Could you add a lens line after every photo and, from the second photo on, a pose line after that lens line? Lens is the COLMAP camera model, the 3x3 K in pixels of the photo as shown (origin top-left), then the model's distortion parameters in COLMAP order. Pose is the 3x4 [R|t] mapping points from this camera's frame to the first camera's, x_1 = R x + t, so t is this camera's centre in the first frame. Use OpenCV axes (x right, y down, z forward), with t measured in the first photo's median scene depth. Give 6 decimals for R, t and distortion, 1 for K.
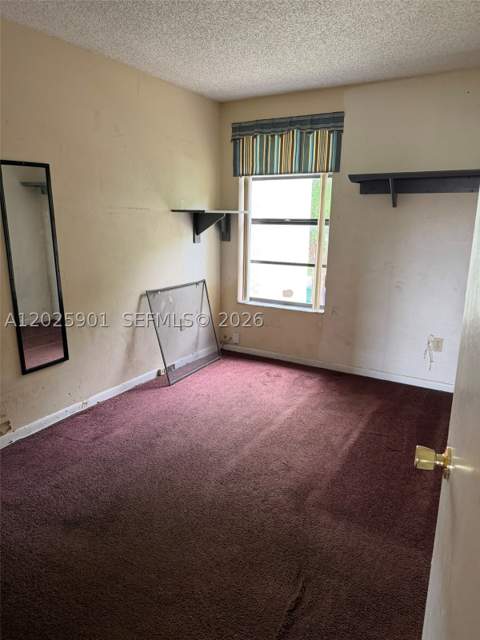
lens RADIAL K [[445.2, 0, 240.0], [0, 445.2, 320.0], [0, 0, 1]] dist [0.000013, -0.000259]
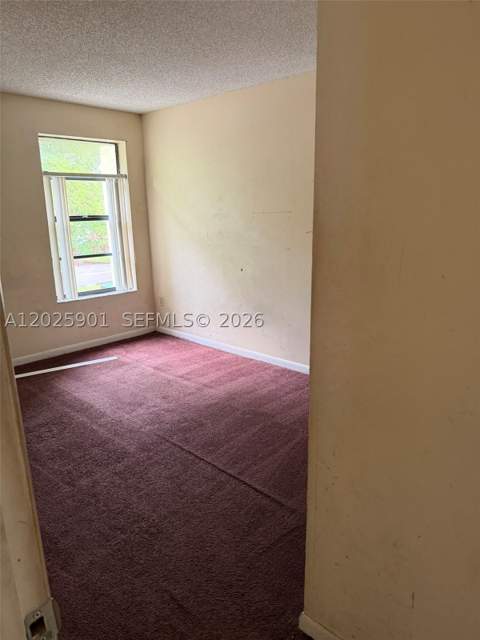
lens RADIAL K [[445.2, 0, 240.0], [0, 445.2, 320.0], [0, 0, 1]] dist [0.000013, -0.000259]
pose [[0.213906, -0.249303, 0.944506, -0.904581], [0.252254, 0.948189, 0.193146, -0.098499], [-0.943723, 0.196940, 0.265711, 0.396458]]
